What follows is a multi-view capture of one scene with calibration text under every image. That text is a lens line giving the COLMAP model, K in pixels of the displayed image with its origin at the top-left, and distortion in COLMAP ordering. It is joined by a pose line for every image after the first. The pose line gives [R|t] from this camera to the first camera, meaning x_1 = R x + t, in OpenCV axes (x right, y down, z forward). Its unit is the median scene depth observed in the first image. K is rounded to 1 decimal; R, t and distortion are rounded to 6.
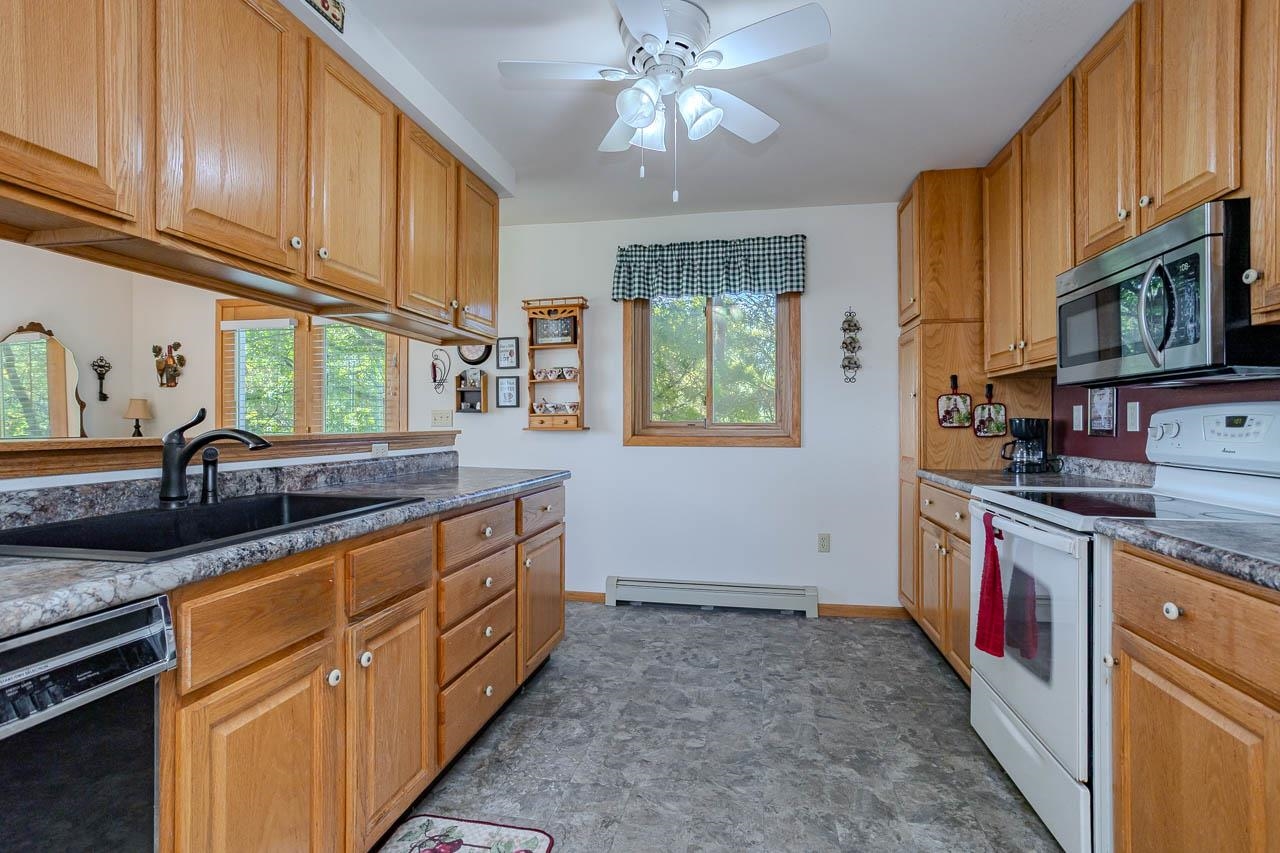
lens RADIAL K [[615.5, 0, 639.2], [0, 615.5, 423.0], [0, 0, 1]] dist [-0.042336, 0.008614]
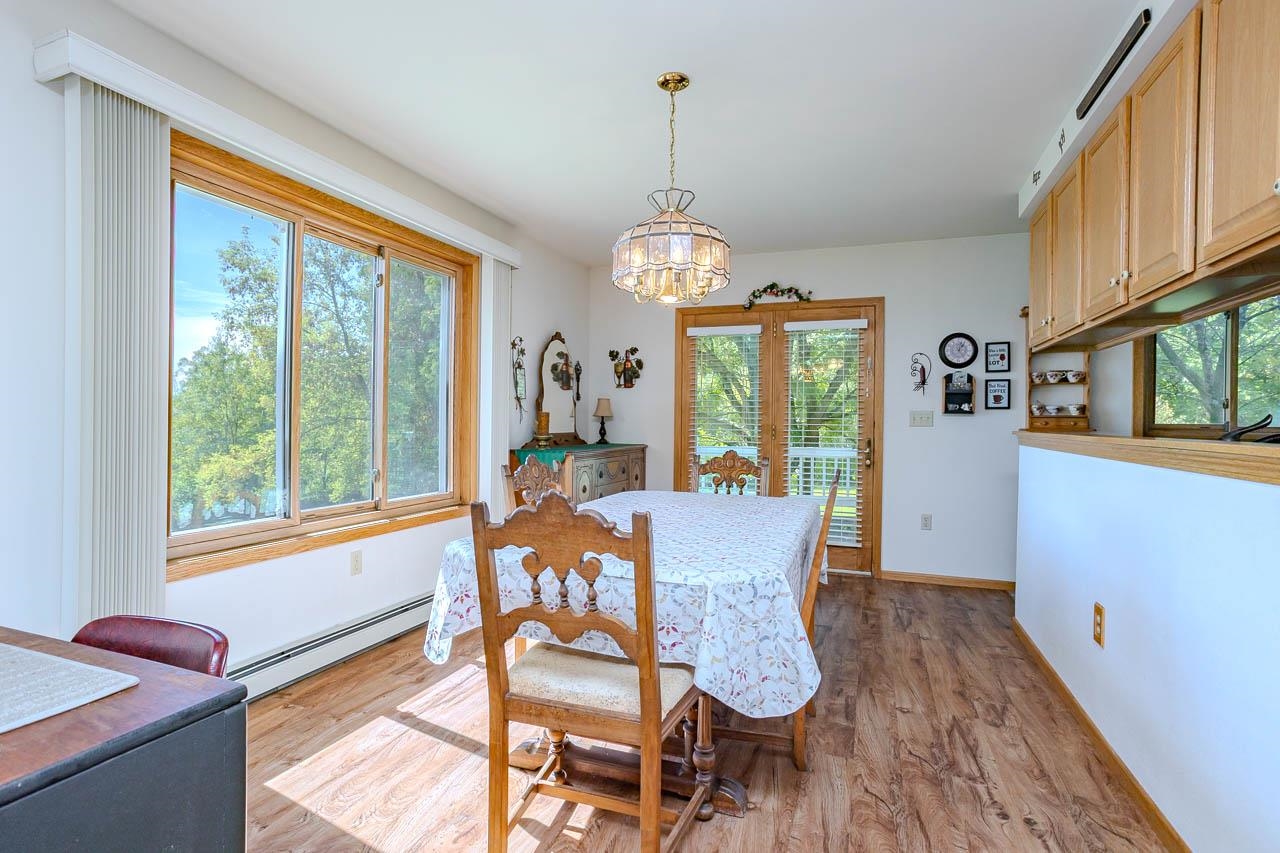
lens RADIAL K [[615.5, 0, 638.0], [0, 615.5, 423.1], [0, 0, 1]] dist [-0.042336, 0.008614]
pose [[0.986868, 0.007884, -0.161335, -0.650546], [-0.006965, 0.999956, 0.006259, -0.003244], [0.161377, -0.005053, 0.986880, -0.122713]]
